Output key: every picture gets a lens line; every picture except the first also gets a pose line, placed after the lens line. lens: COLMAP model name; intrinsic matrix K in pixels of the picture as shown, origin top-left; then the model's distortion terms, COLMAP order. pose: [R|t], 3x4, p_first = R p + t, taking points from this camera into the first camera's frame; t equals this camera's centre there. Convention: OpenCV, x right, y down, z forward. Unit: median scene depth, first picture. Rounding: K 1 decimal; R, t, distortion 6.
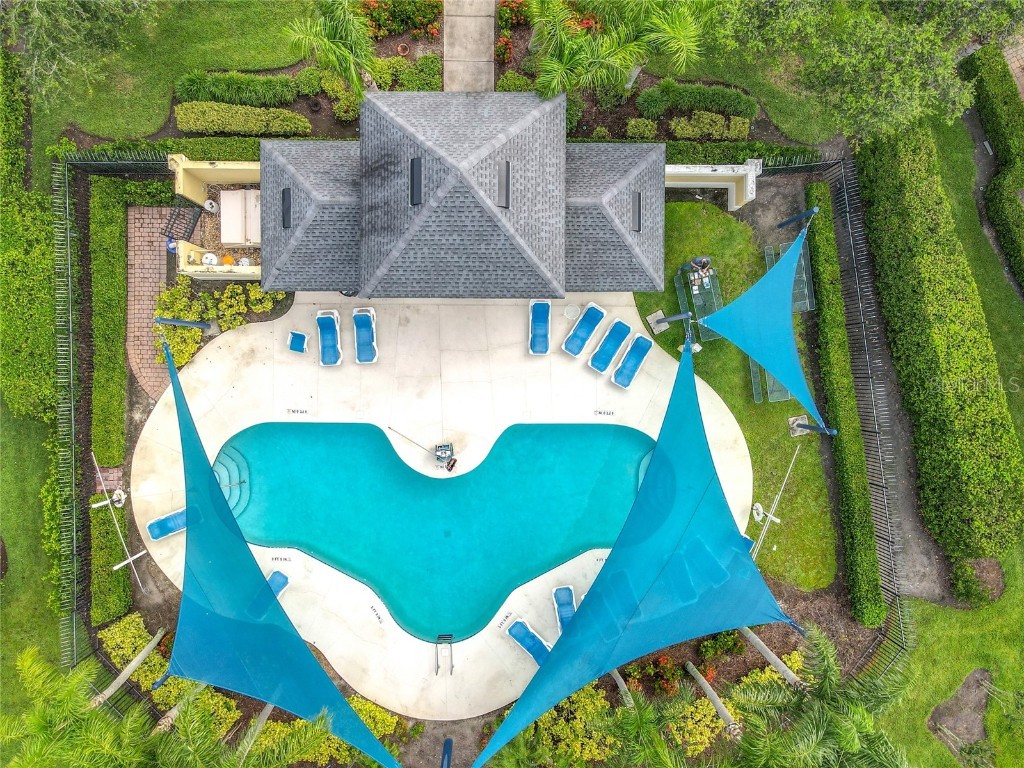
lens RADIAL K [[747.9, 0, 506.9], [0, 747.9, 383.2], [0, 0, 1]] dist [0.013704, 0.001843]
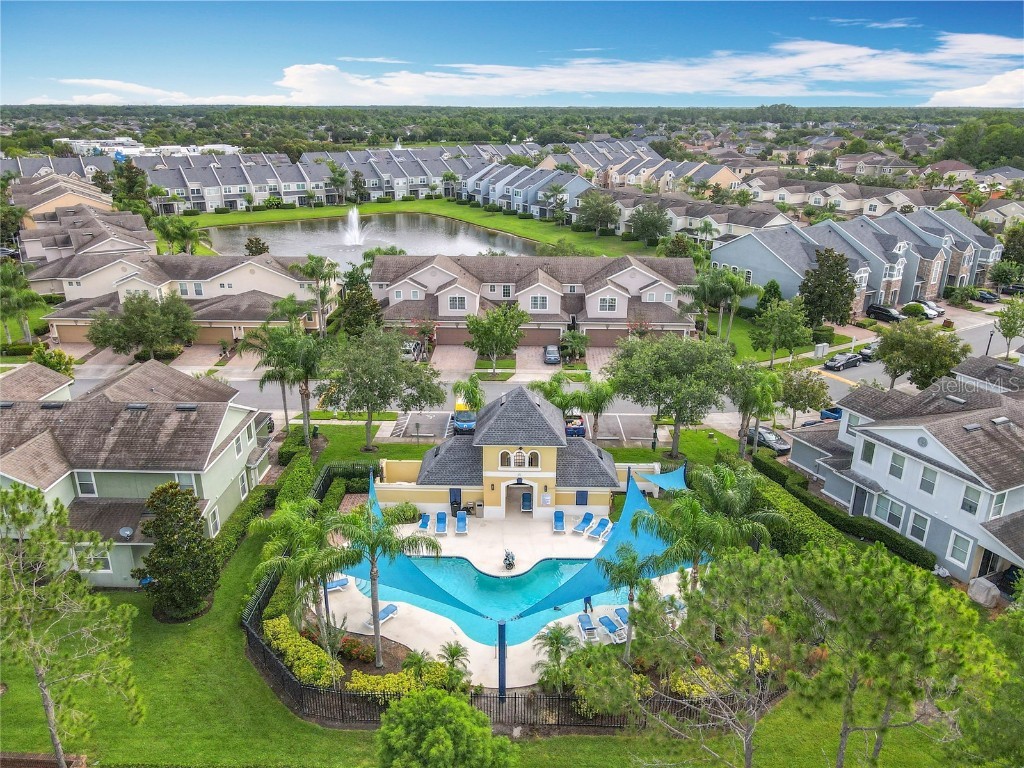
lens RADIAL K [[752.6, 0, 514.3], [0, 752.6, 415.4], [0, 0, 1]] dist [-0.004446, 0.046769]
pose [[0.999961, -0.004891, -0.007301, -0.053712], [-0.005124, 0.350511, -0.936545, 1.693039], [0.007139, 0.936546, 0.350472, 0.138501]]
